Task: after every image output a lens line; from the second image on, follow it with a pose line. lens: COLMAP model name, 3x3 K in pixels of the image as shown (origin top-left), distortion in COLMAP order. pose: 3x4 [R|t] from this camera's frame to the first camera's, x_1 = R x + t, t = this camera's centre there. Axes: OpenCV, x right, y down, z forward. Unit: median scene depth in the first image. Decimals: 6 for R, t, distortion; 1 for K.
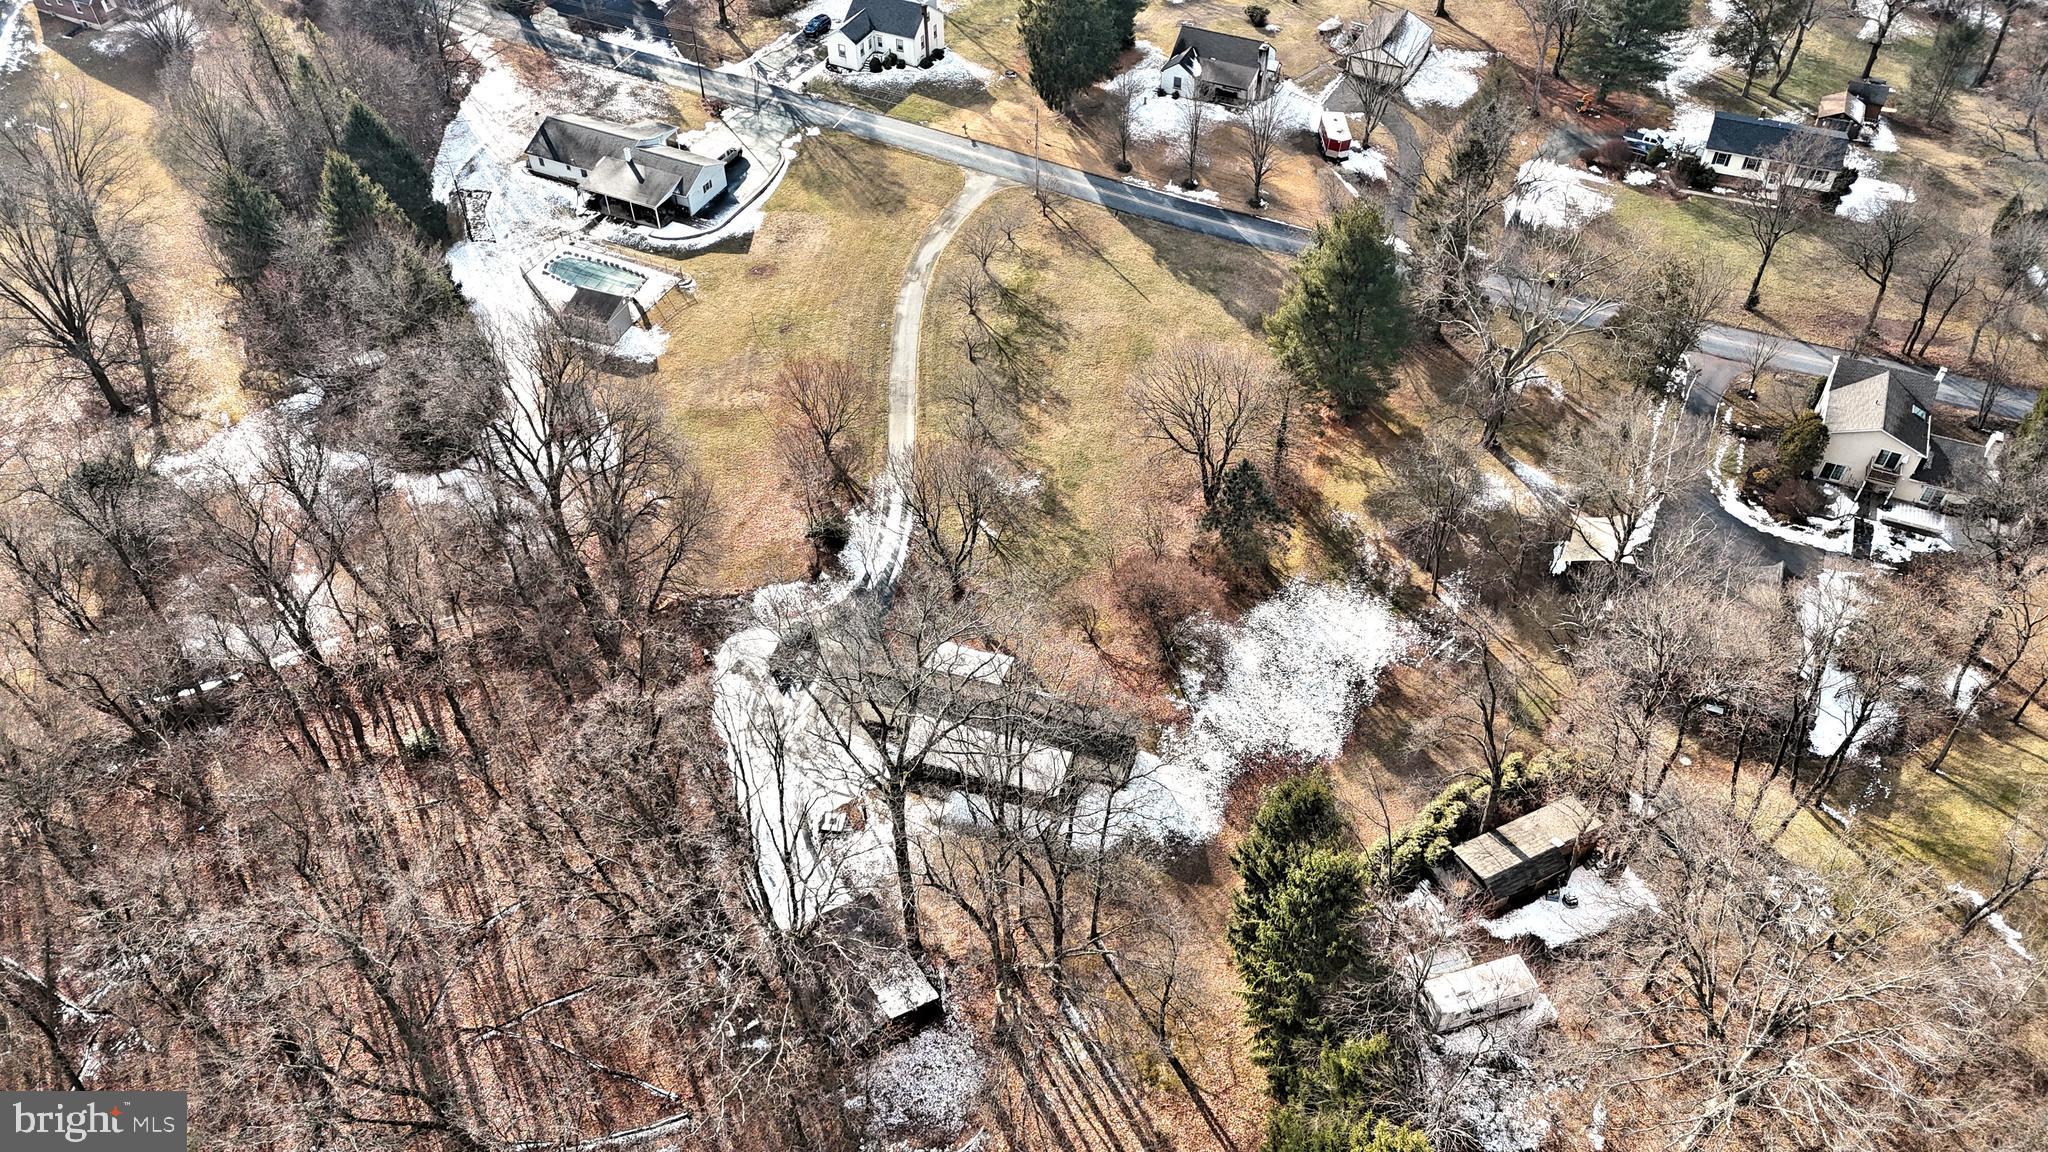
lens RADIAL K [[1491.2, 0, 1028.9], [0, 1491.2, 579.2], [0, 0, 1]] dist [0.085320, -0.073001]
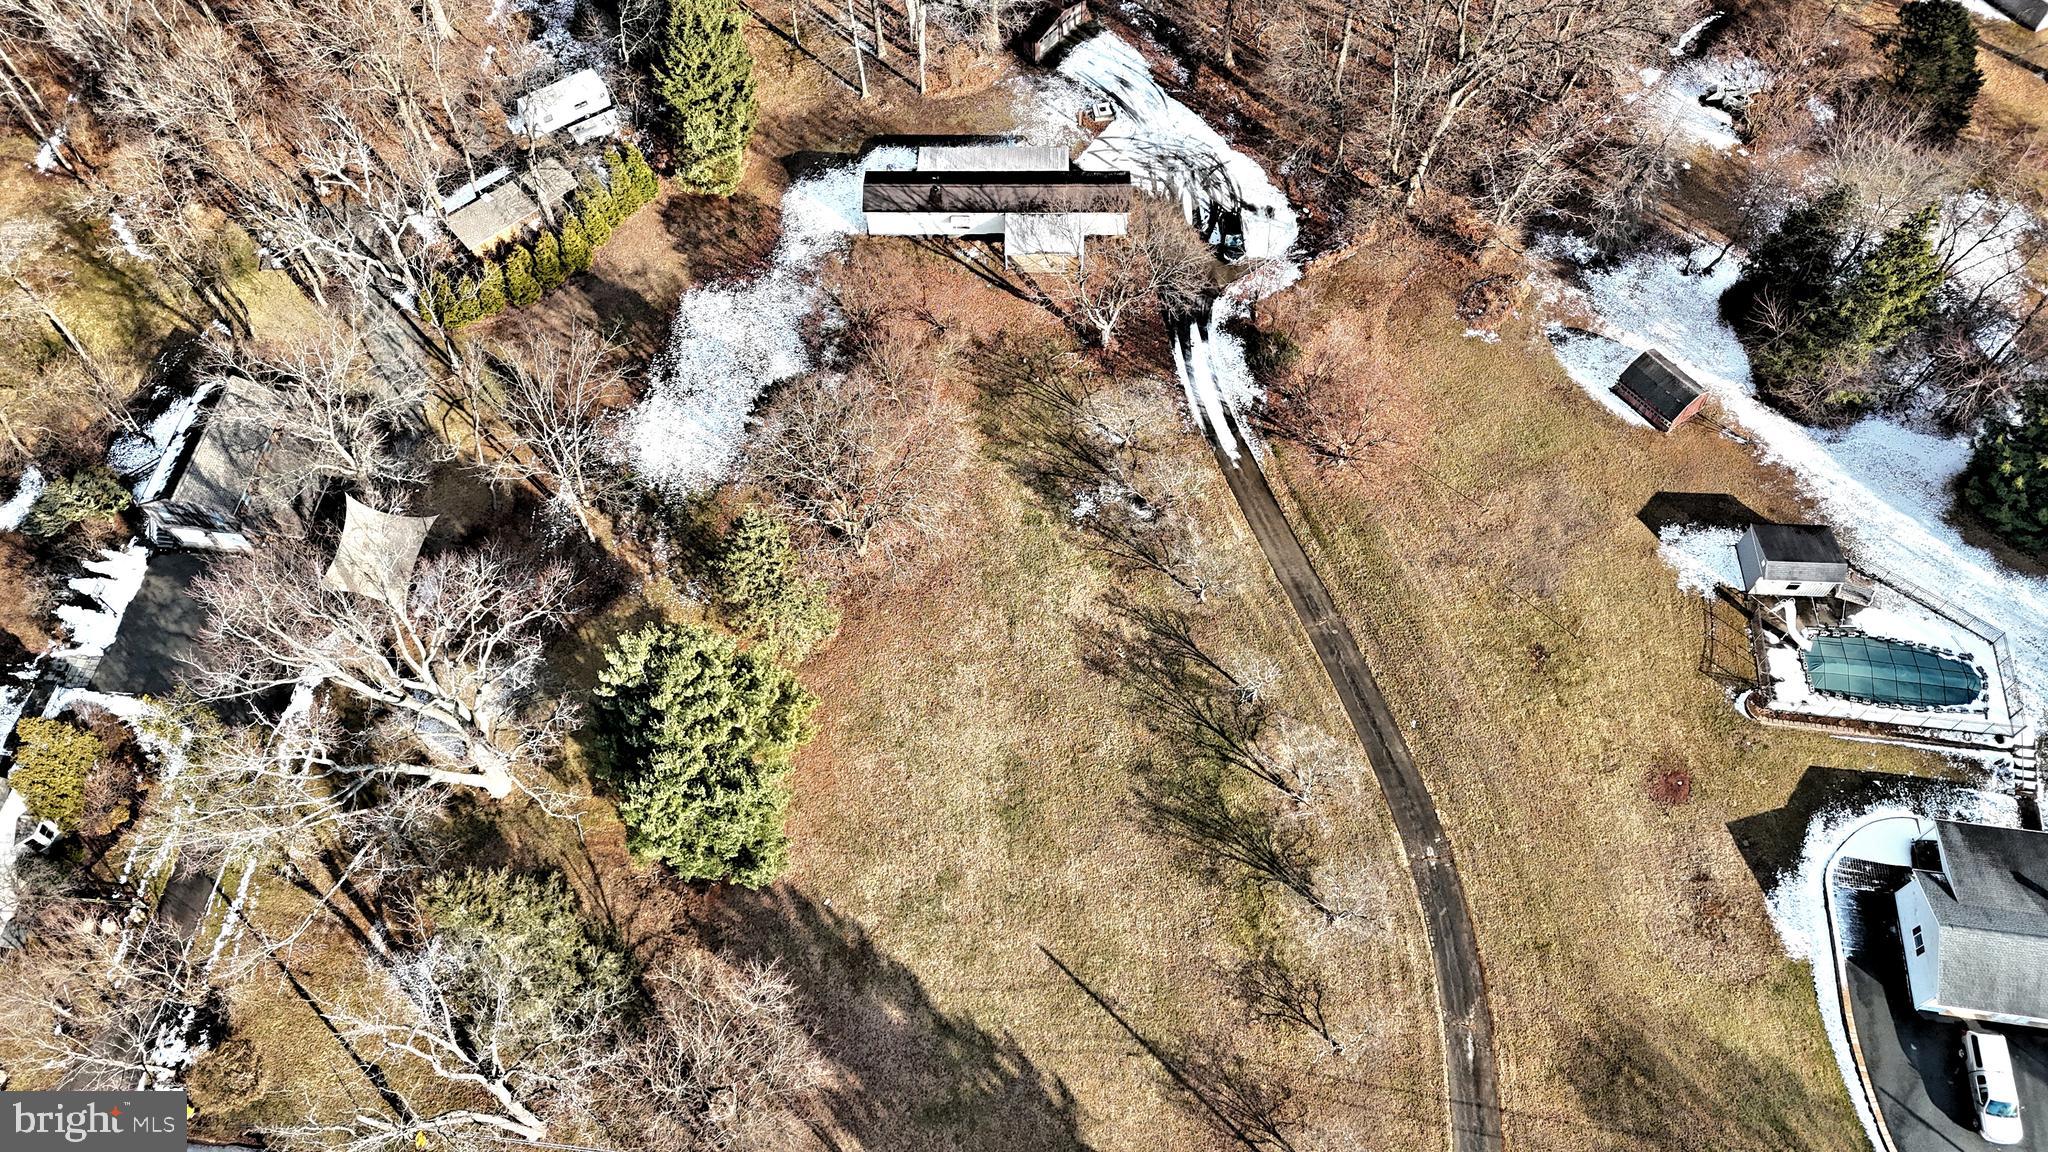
lens RADIAL K [[1505.8, 0, 1026.0], [0, 1505.8, 571.0], [0, 0, 1]] dist [0.087168, -0.086922]
pose [[-0.954285, 0.264198, -0.139782, 0.127054], [-0.199539, -0.214921, 0.956030, -0.700797], [0.222539, 0.940217, 0.257813, 0.687982]]
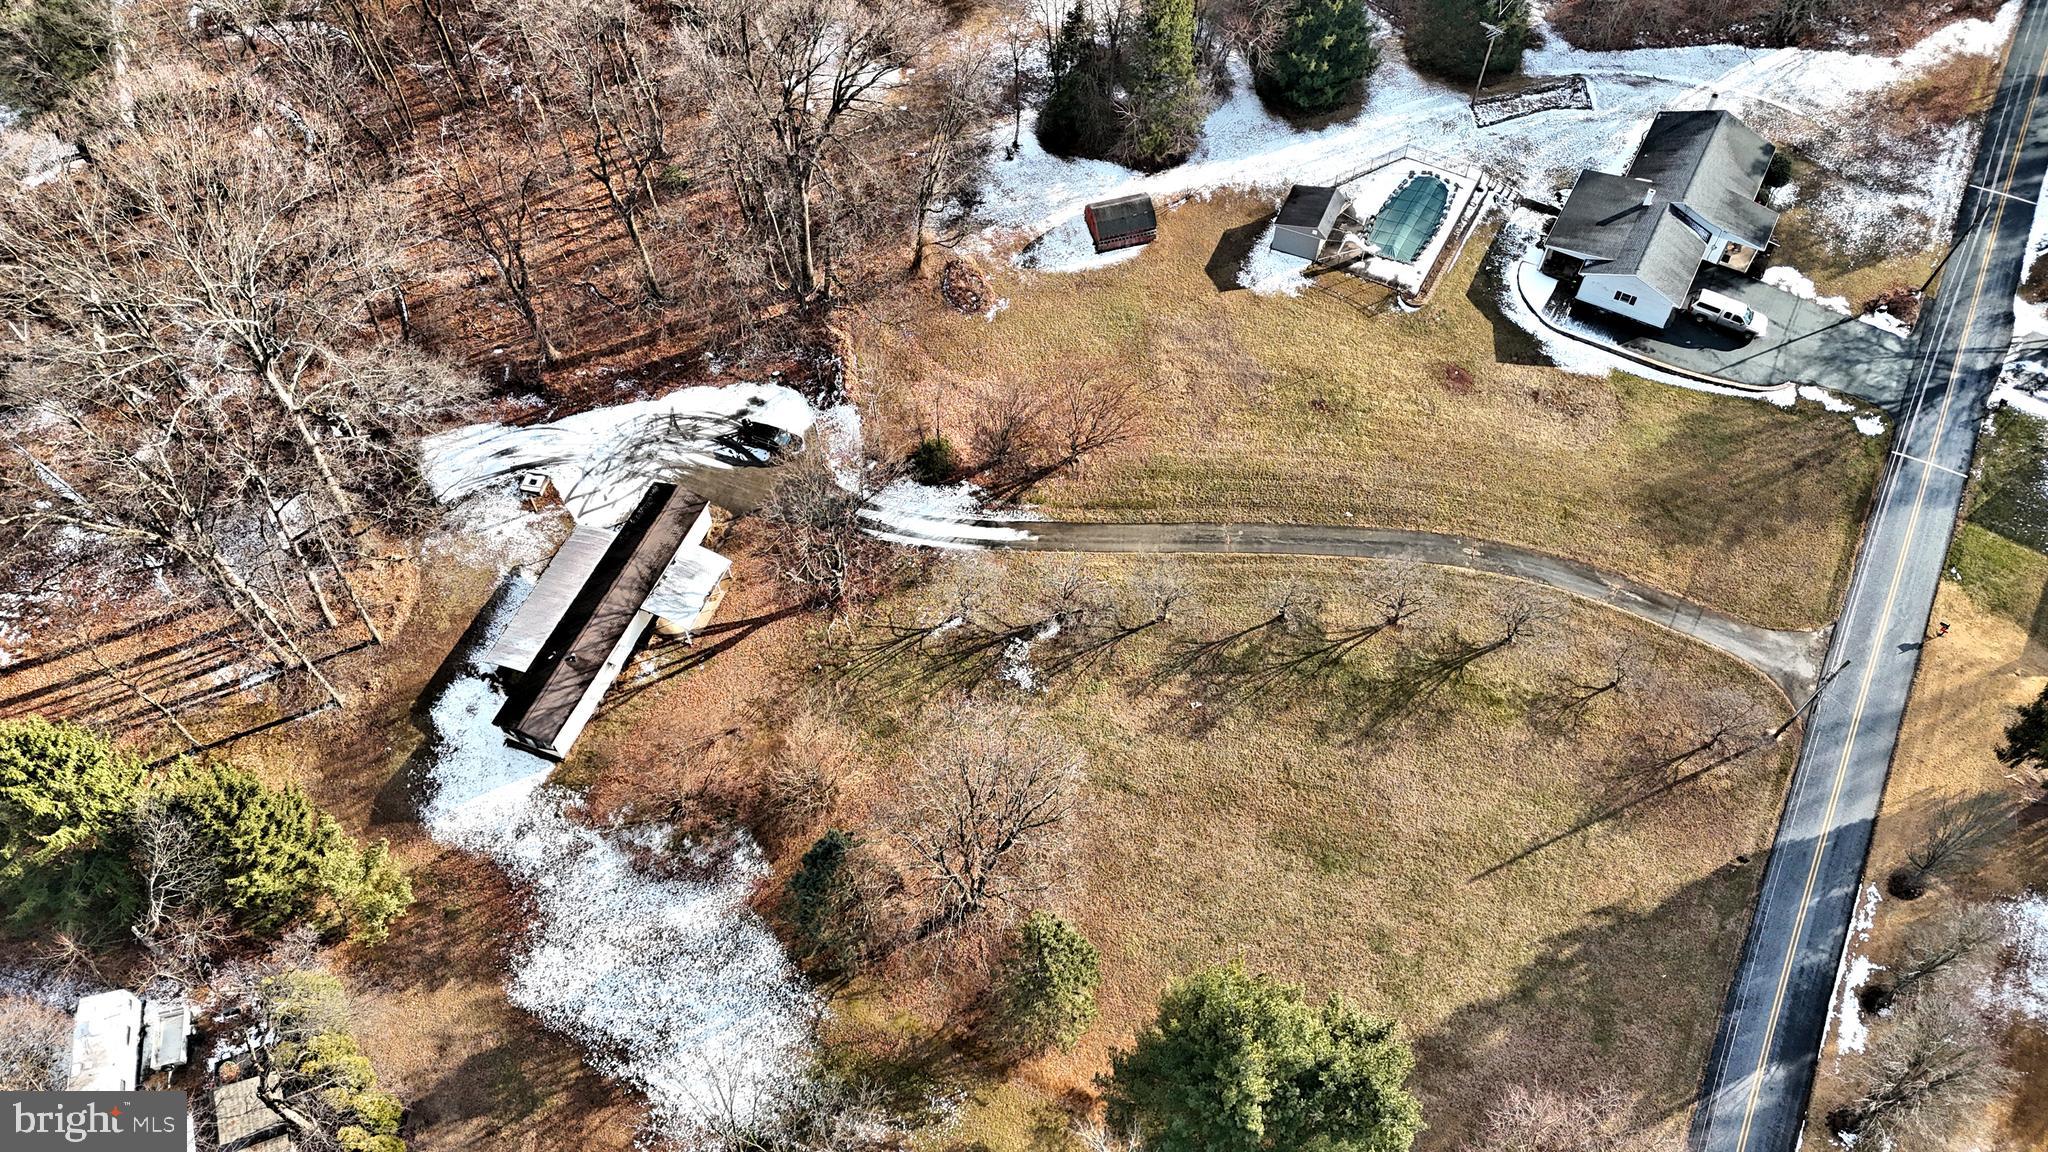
lens RADIAL K [[1491.2, 0, 1028.9], [0, 1491.2, 579.2], [0, 0, 1]] dist [0.085320, -0.073001]
pose [[-0.061275, 0.835726, -0.545717, 0.316042], [-0.708076, 0.348948, 0.613893, -0.466055], [0.703473, 0.424025, 0.570376, 0.457337]]
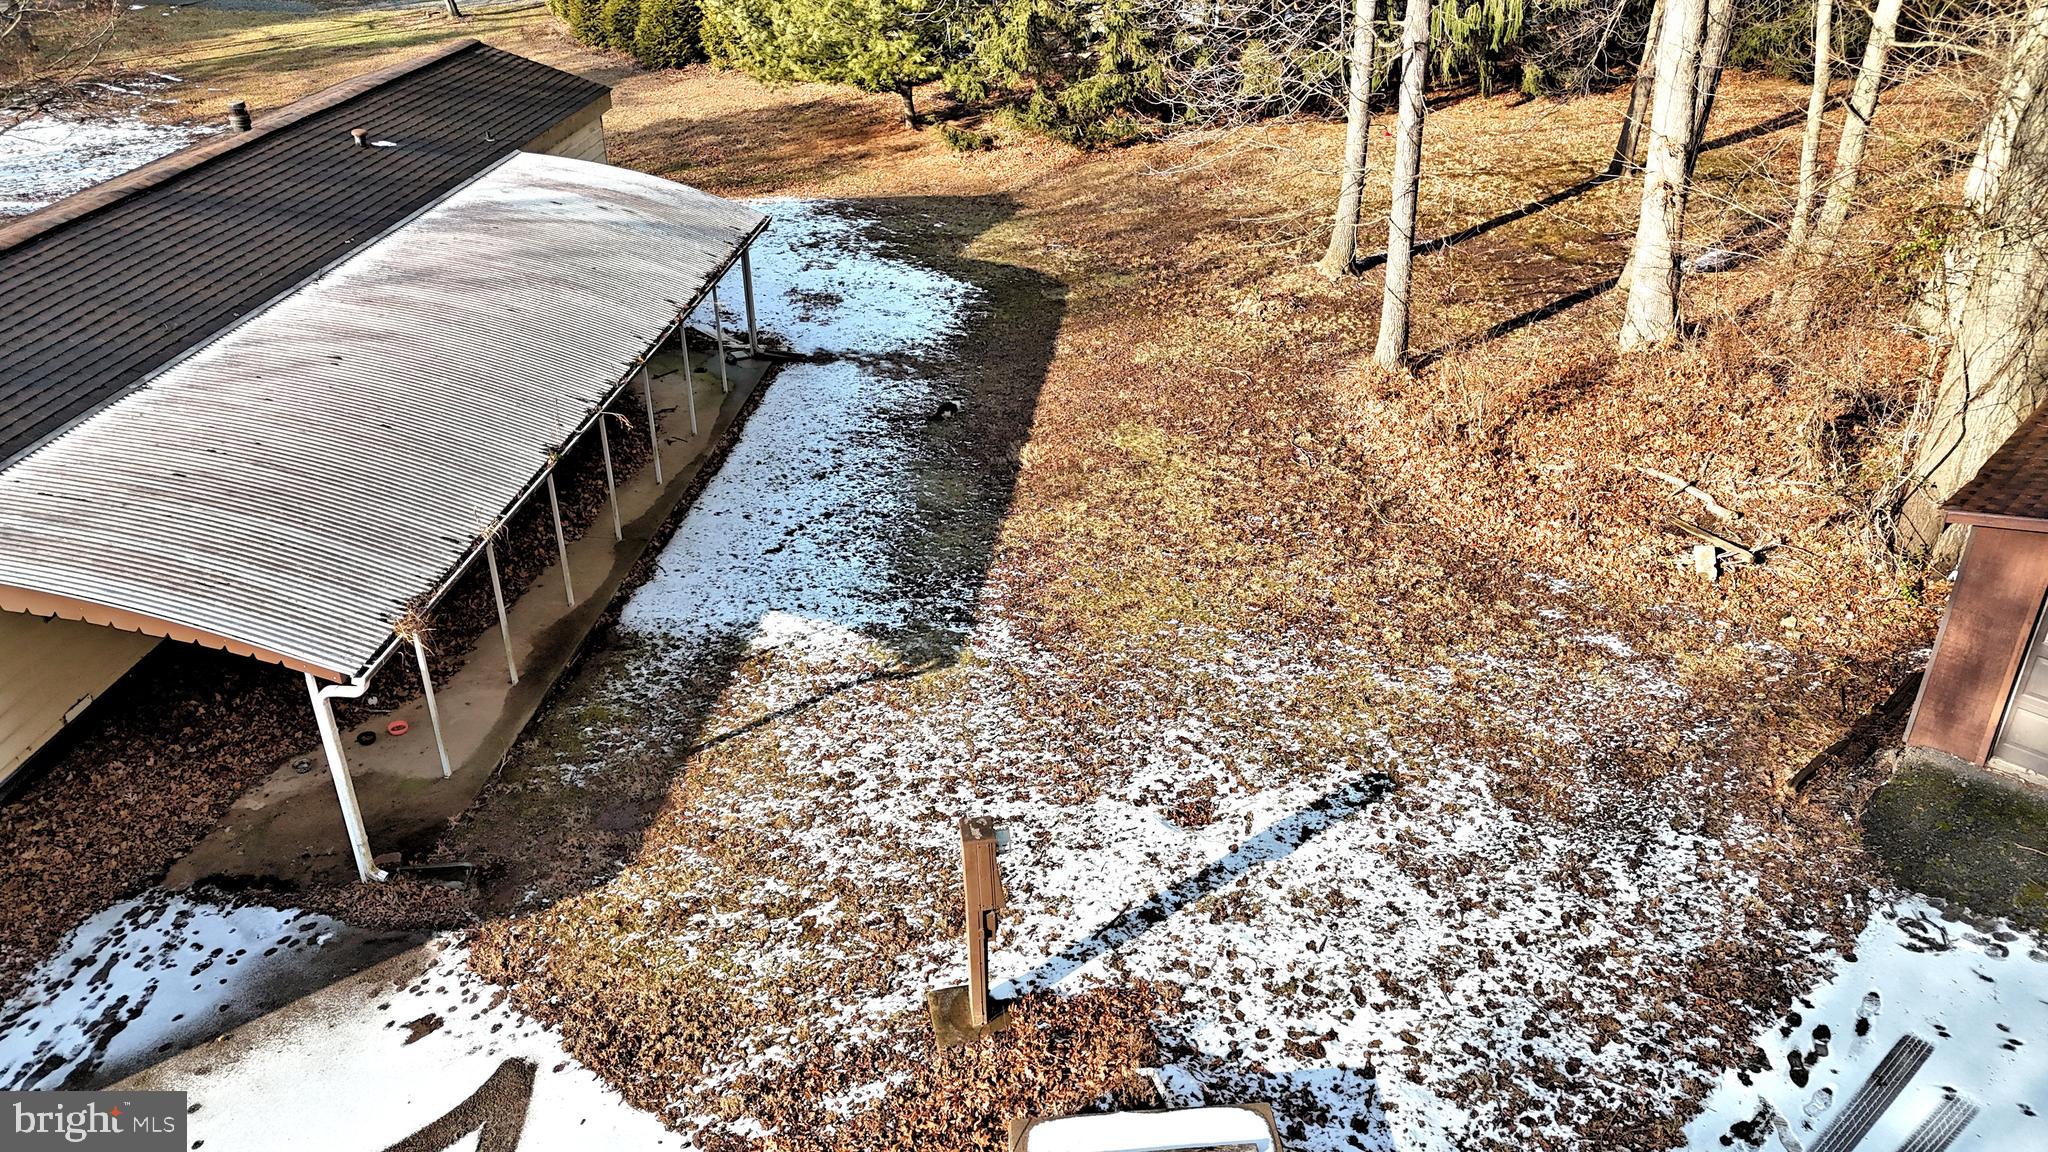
lens RADIAL K [[1491.2, 0, 1028.9], [0, 1491.2, 579.2], [0, 0, 1]] dist [0.085320, -0.073001]
pose [[-0.216778, -0.471985, 0.854539, -0.122322], [0.697228, 0.537832, 0.473930, 0.067933], [-0.683286, 0.698547, 0.212491, 0.650407]]
